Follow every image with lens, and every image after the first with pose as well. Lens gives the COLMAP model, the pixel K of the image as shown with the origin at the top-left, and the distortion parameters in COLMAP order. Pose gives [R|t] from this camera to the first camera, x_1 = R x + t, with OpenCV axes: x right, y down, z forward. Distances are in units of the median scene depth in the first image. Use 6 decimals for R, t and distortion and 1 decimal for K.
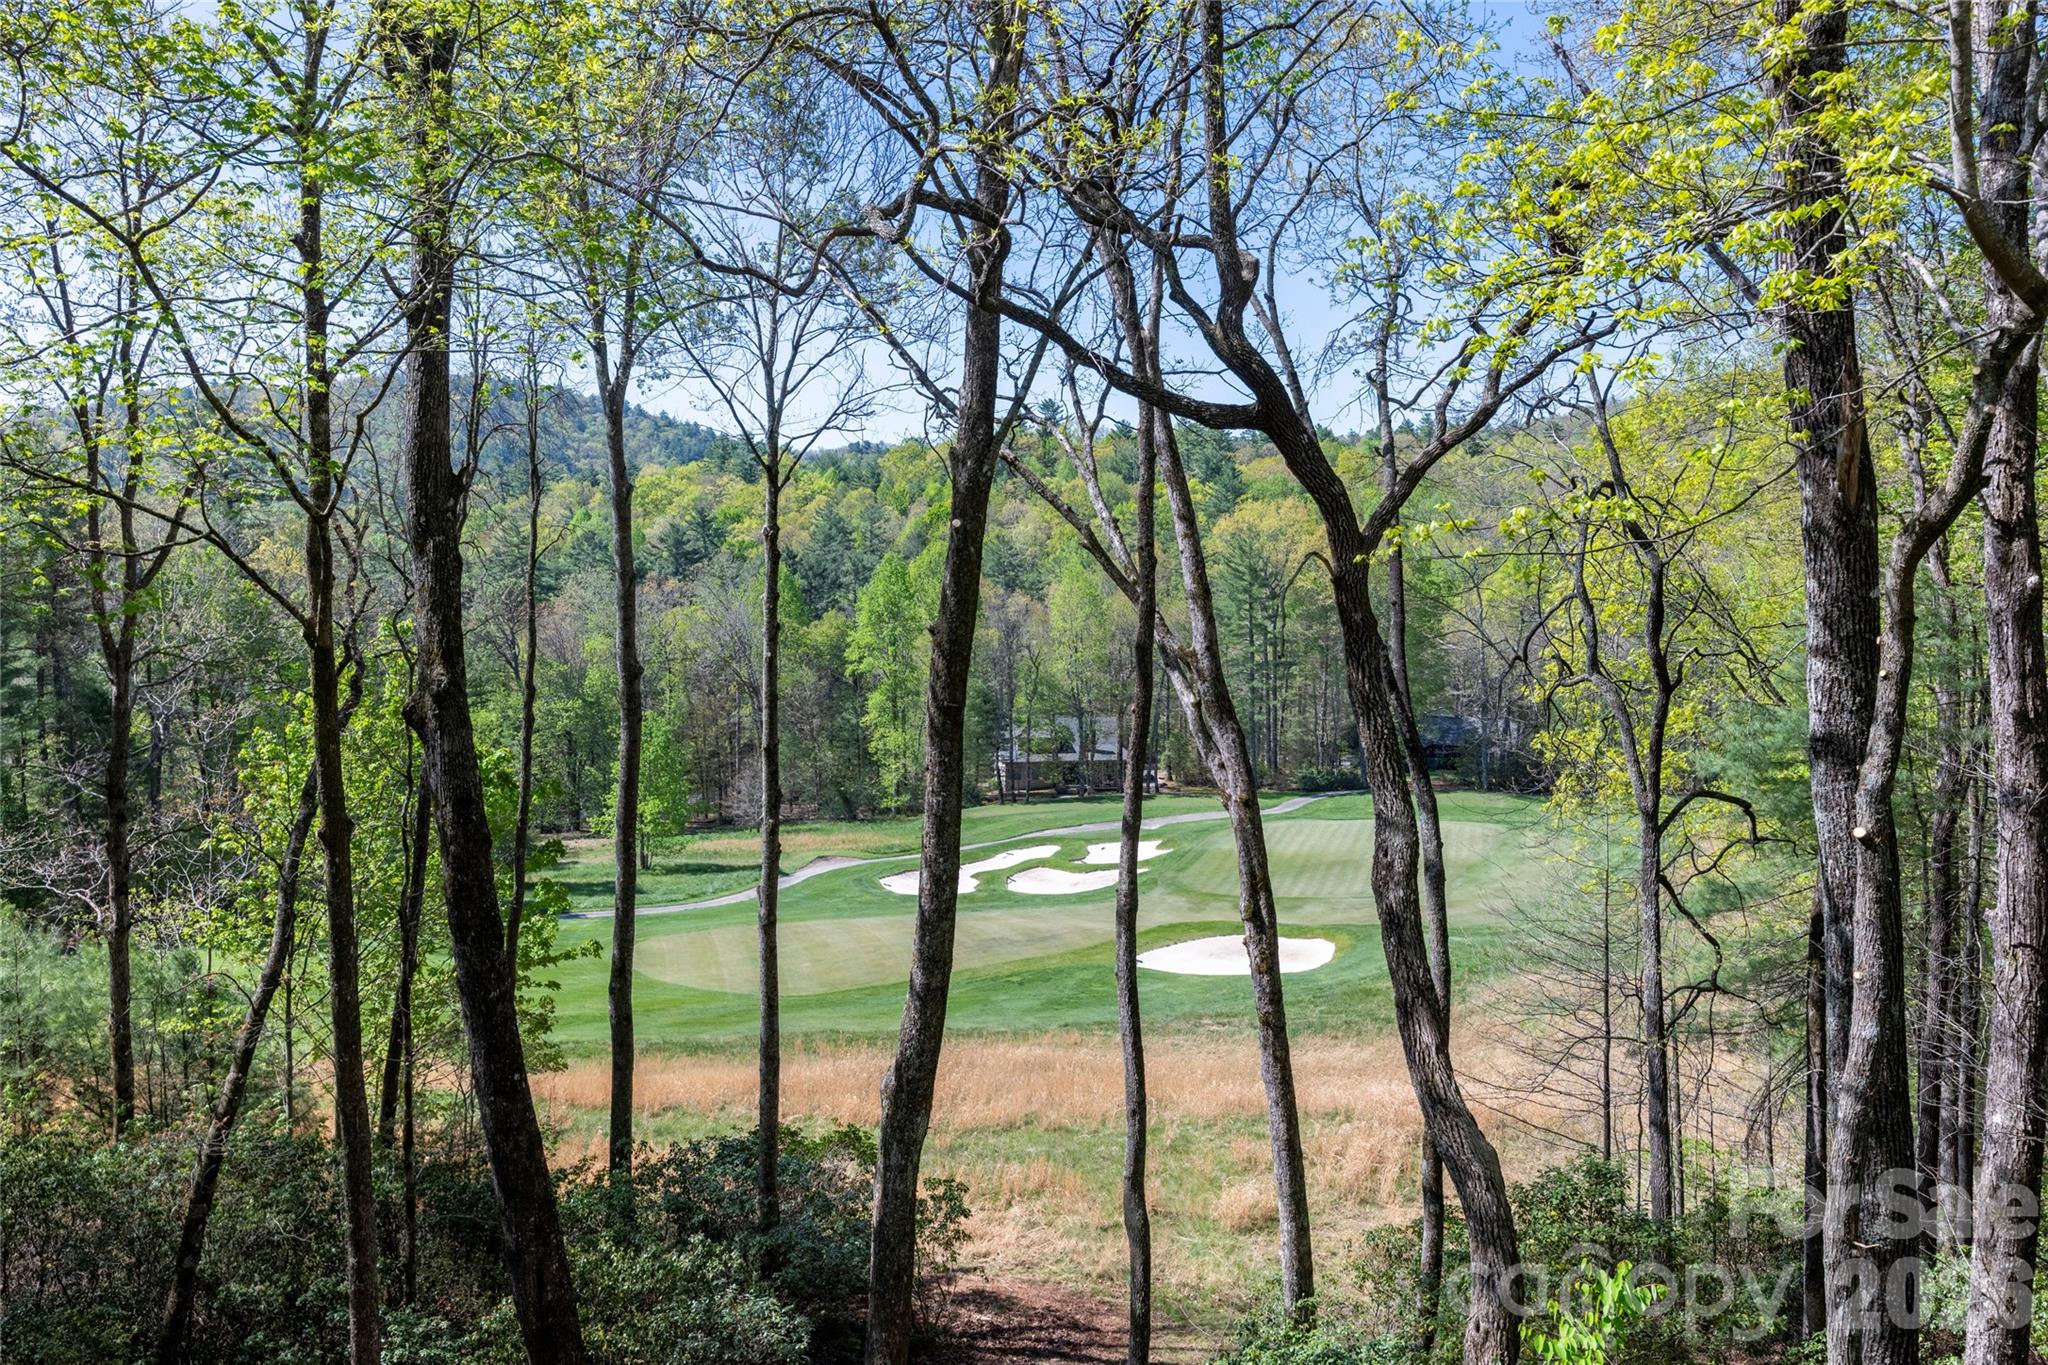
lens RADIAL K [[1577.6, 0, 1018.0], [0, 1577.6, 672.0], [0, 0, 1]] dist [-0.000800, -0.008821]
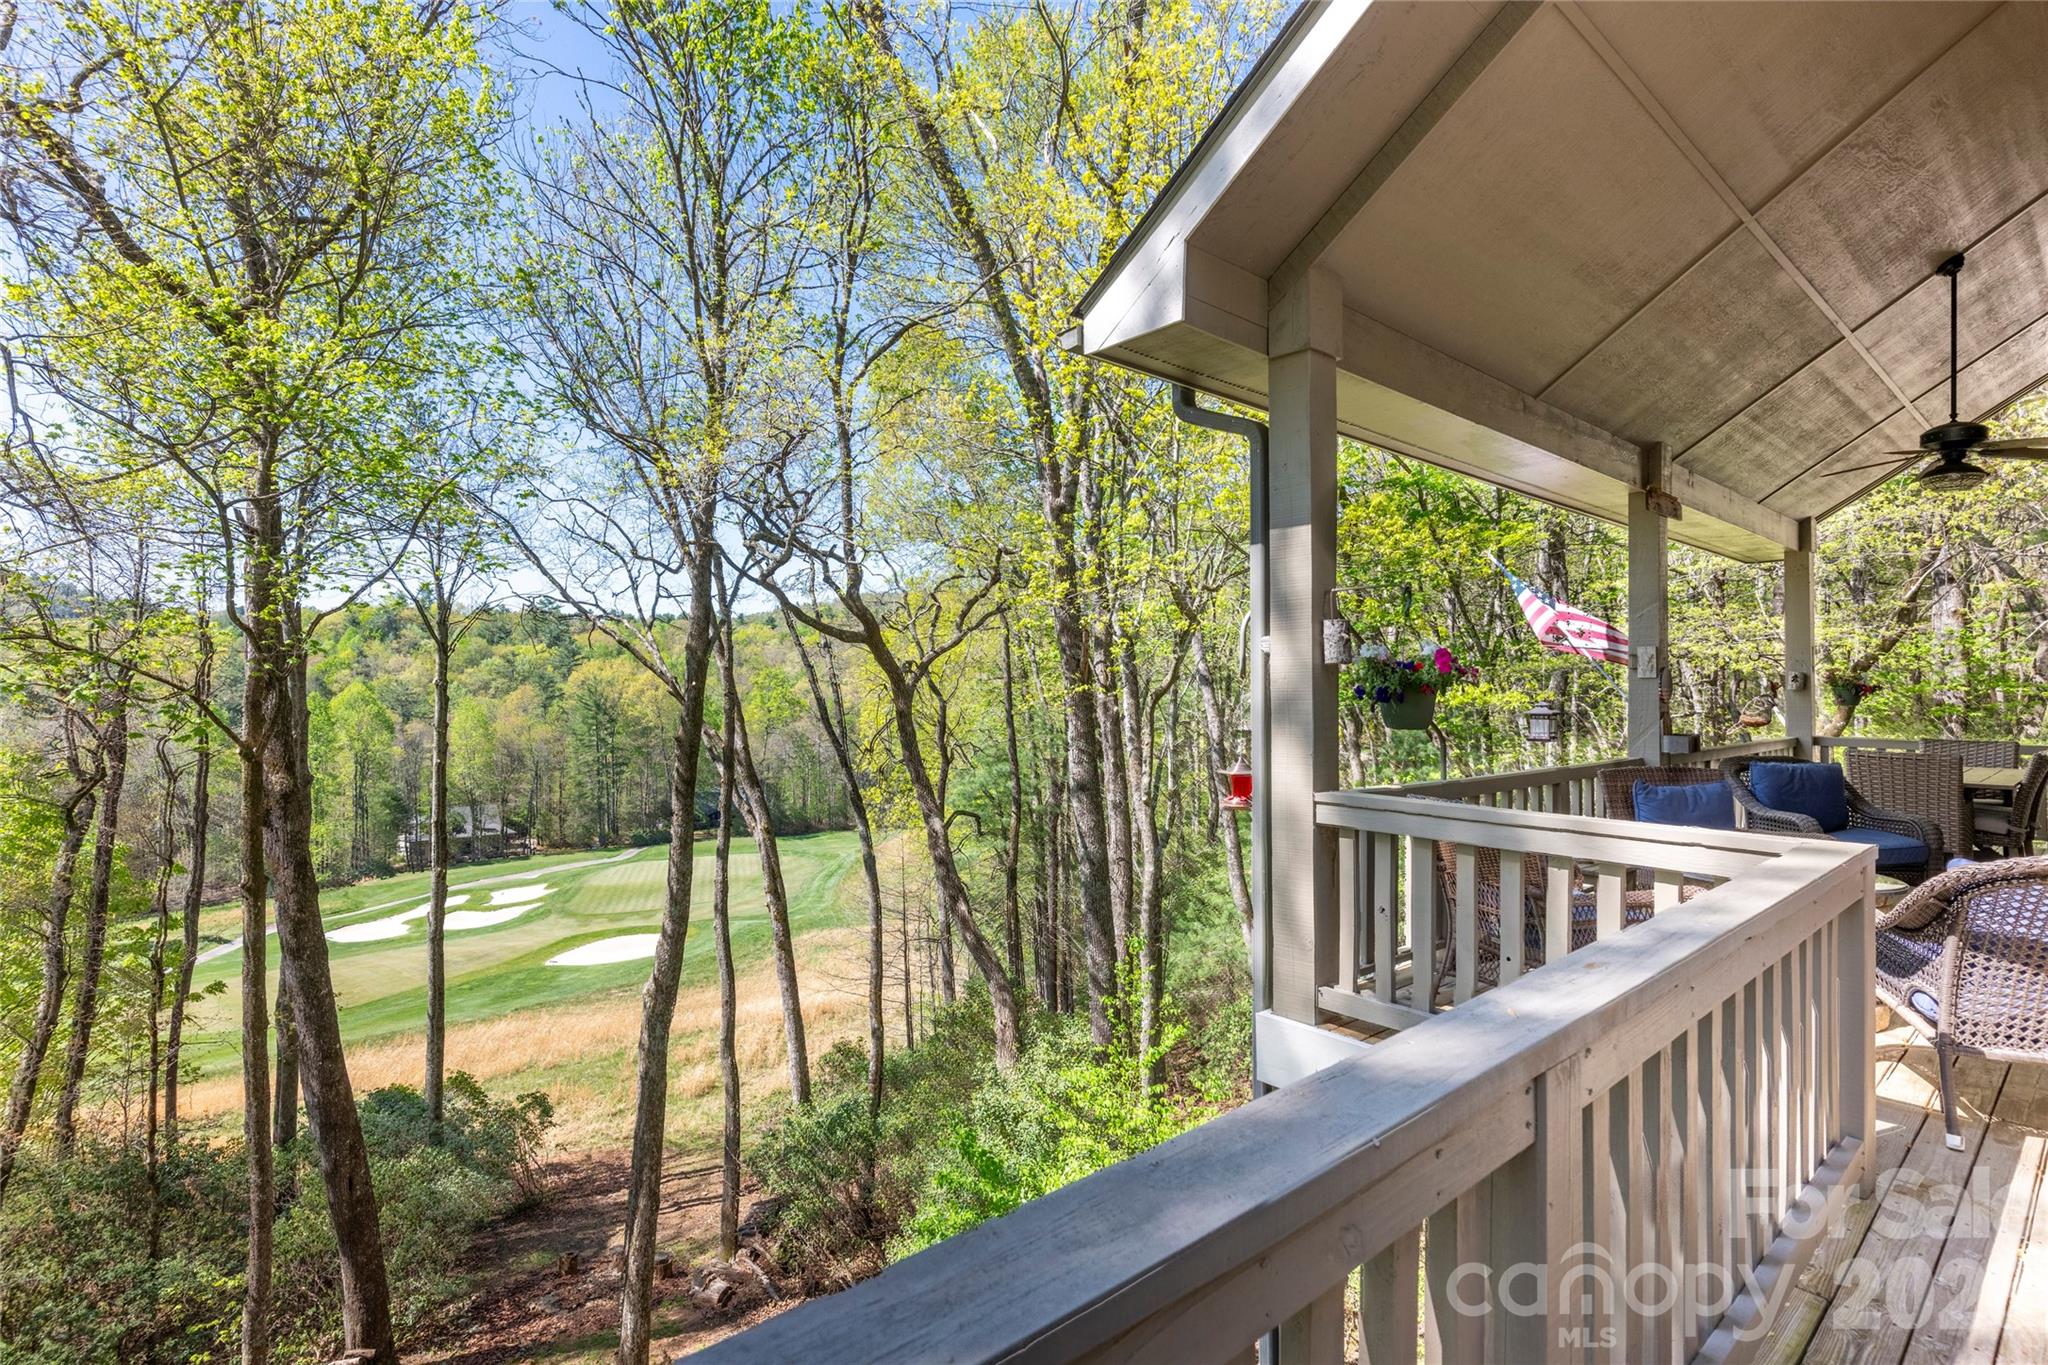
lens RADIAL K [[980.1, 0, 994.0], [0, 980.1, 690.6], [0, 0, 1]] dist [0.007594, -0.000192]
pose [[0.847219, 0.003587, 0.531232, -0.206347], [0.037253, 0.997114, -0.066144, 0.004384], [-0.529936, 0.075829, 0.844640, -0.118390]]
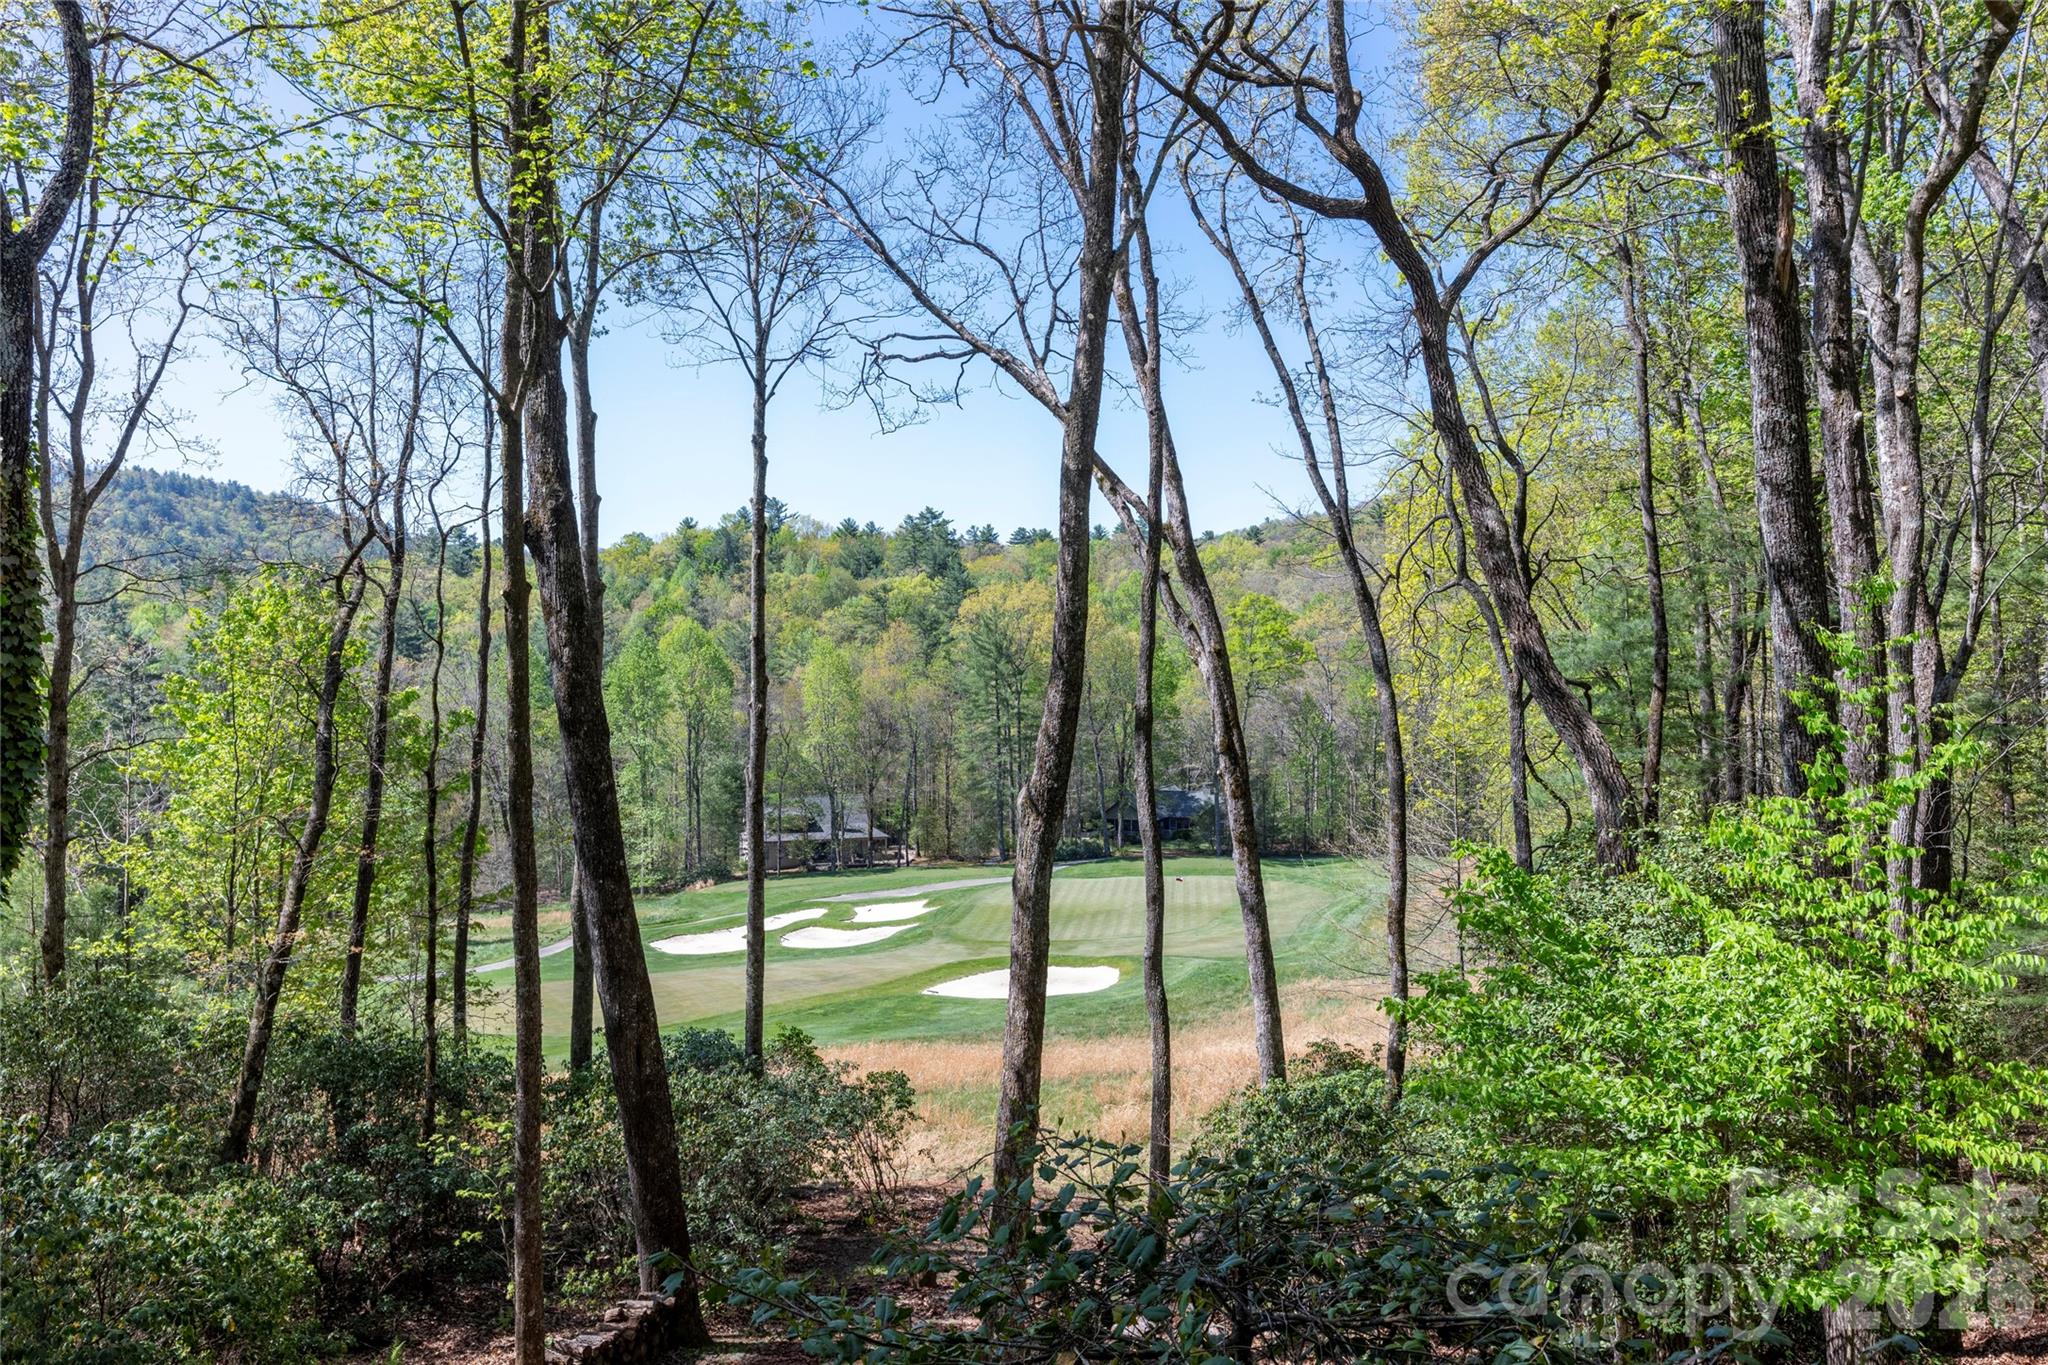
lens RADIAL K [[1577.6, 0, 1019.0], [0, 1577.6, 688.8], [0, 0, 1]] dist [-0.000800, -0.008821]
pose [[0.982569, -0.004748, 0.185837, -0.179995], [0.016151, 0.998074, -0.059895, 0.147787], [-0.185195, 0.061853, 0.980753, -0.090673]]
